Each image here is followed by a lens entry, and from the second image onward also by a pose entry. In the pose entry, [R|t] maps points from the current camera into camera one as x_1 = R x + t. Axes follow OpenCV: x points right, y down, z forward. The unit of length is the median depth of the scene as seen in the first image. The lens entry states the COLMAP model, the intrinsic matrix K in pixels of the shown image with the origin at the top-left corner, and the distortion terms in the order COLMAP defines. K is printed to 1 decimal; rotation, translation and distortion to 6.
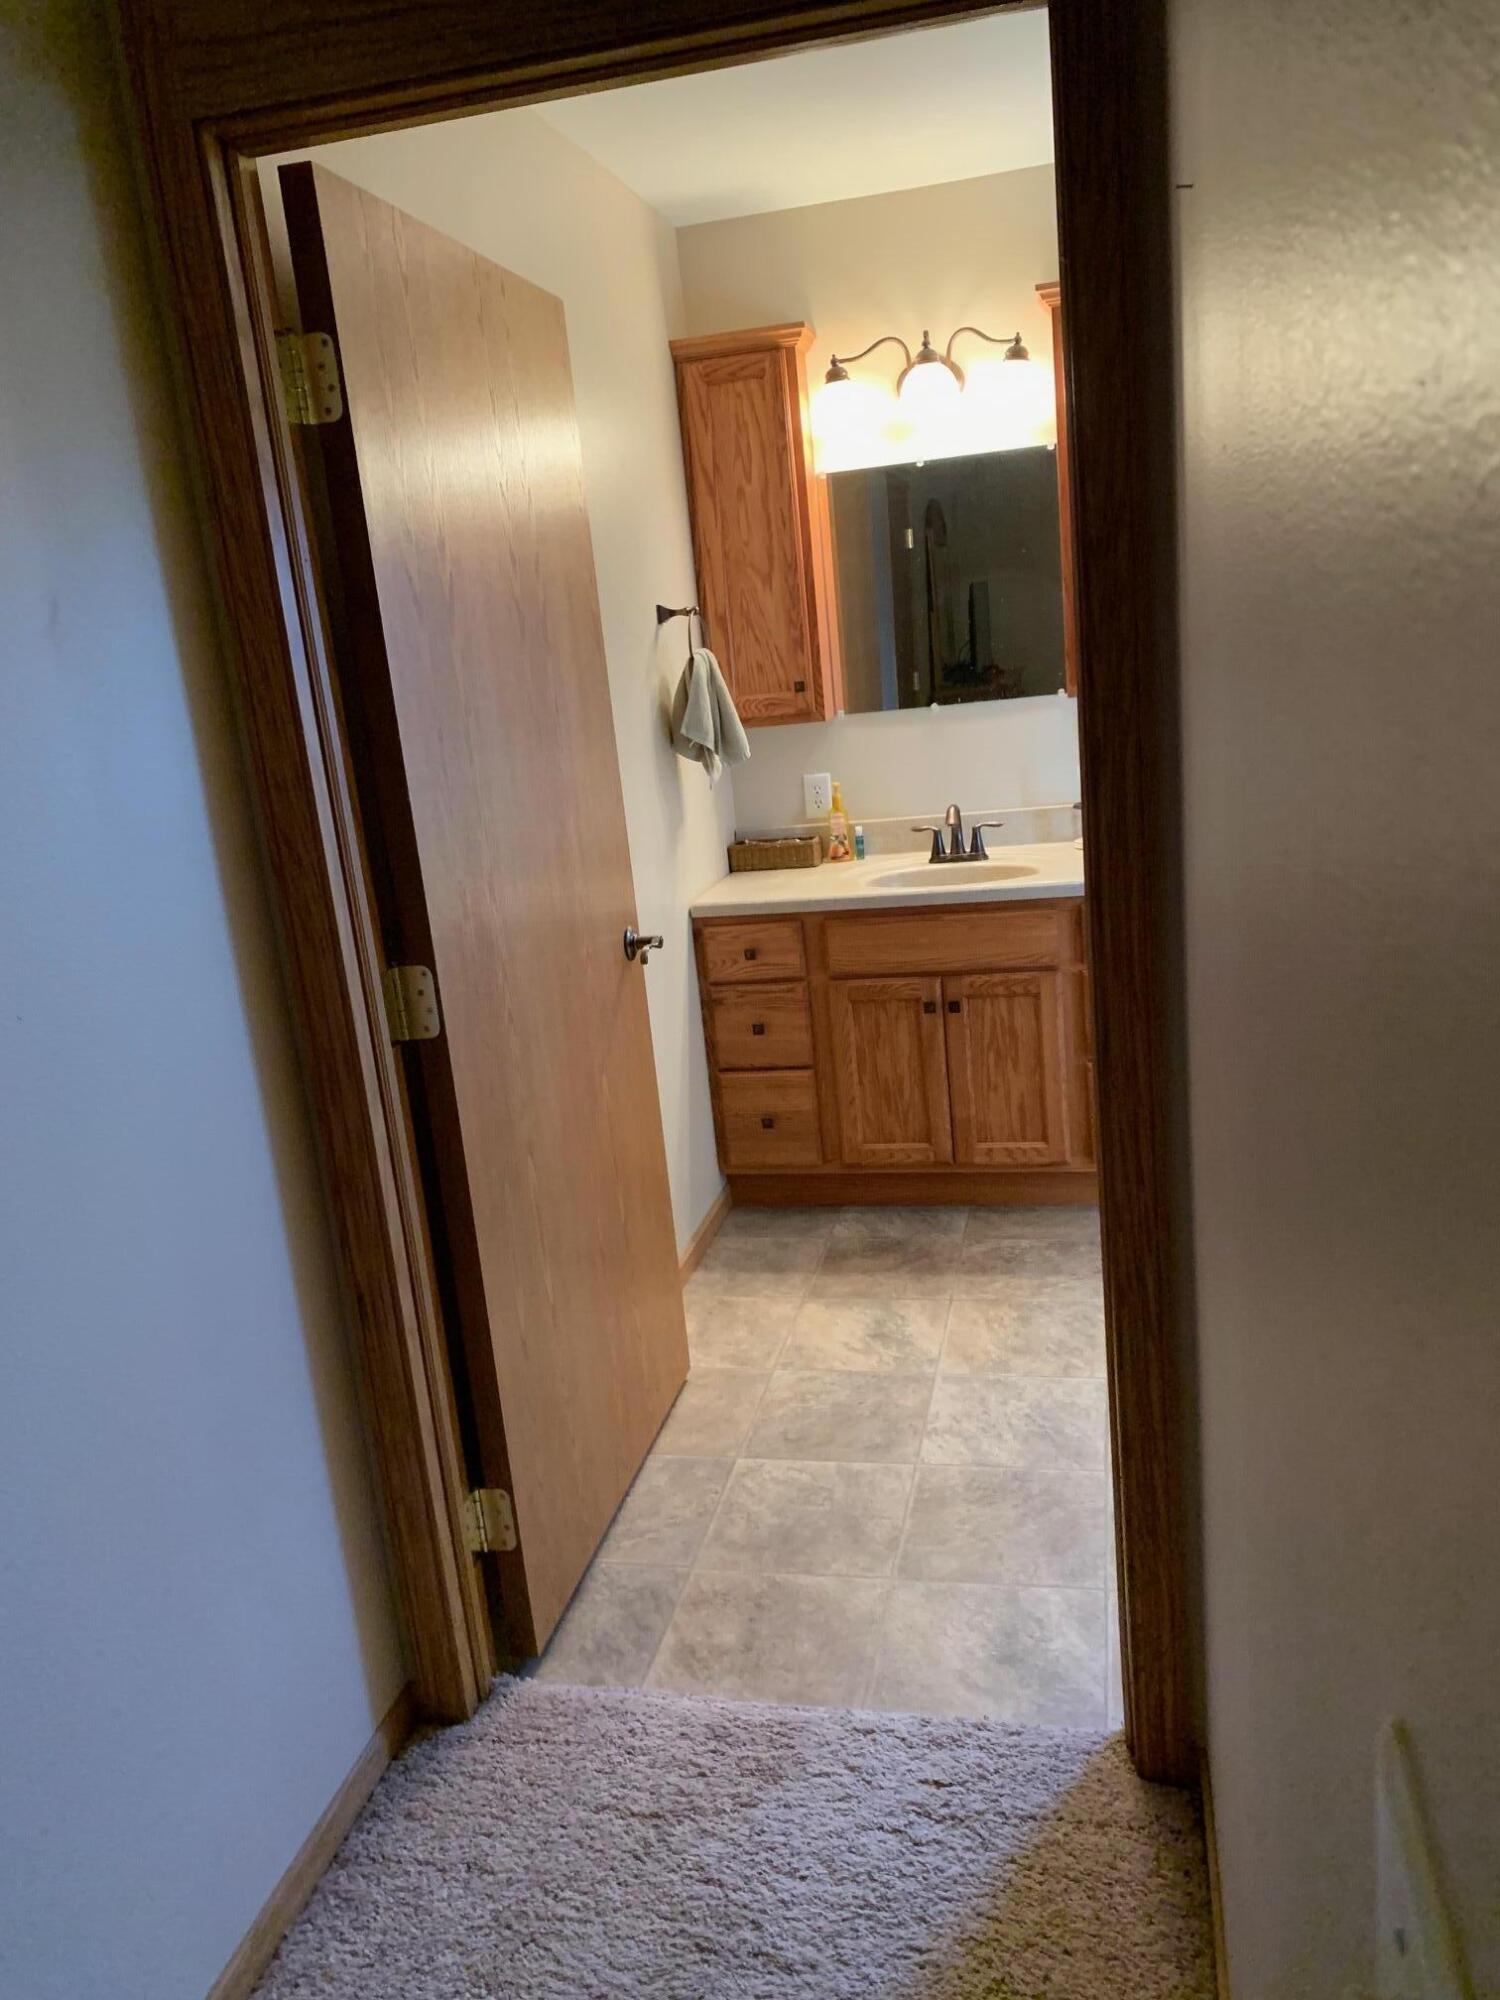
lens RADIAL K [[1511.9, 0, 739.6], [0, 1511.9, 1014.8], [0, 0, 1]] dist [0.031306, -0.040123]
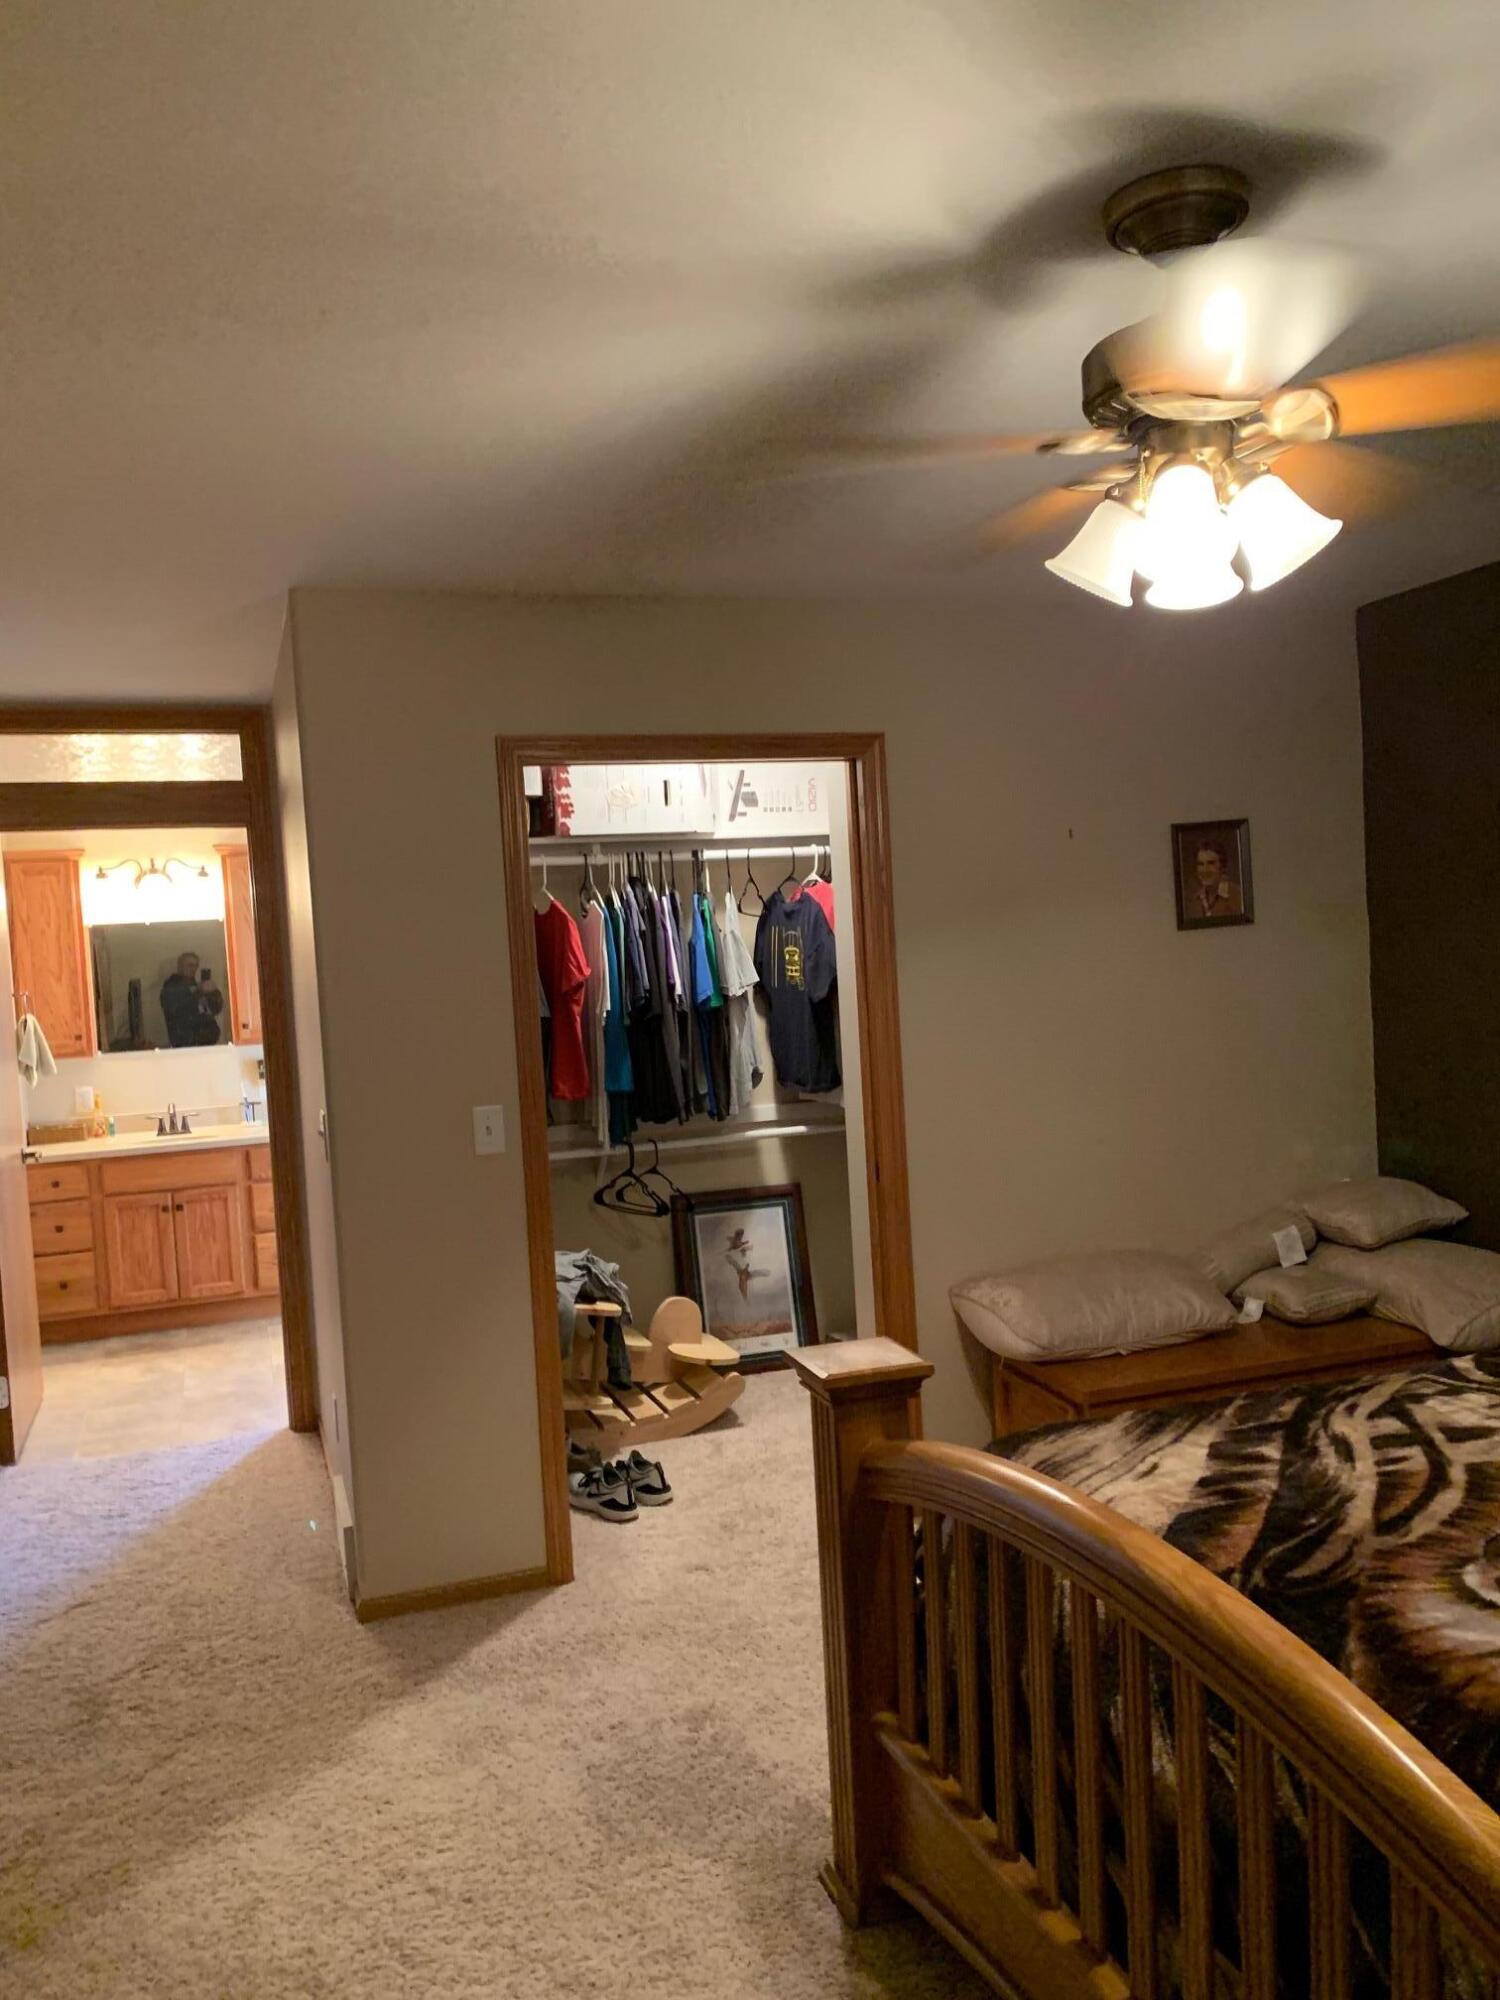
lens RADIAL K [[1511.9, 0, 750.7], [0, 1511.9, 1018.7], [0, 0, 1]] dist [0.031306, -0.040123]
pose [[0.845419, 0.019664, 0.533742, -0.253537], [0.106219, 0.973171, -0.204099, 0.215743], [-0.523435, 0.229242, 0.820648, -0.907971]]
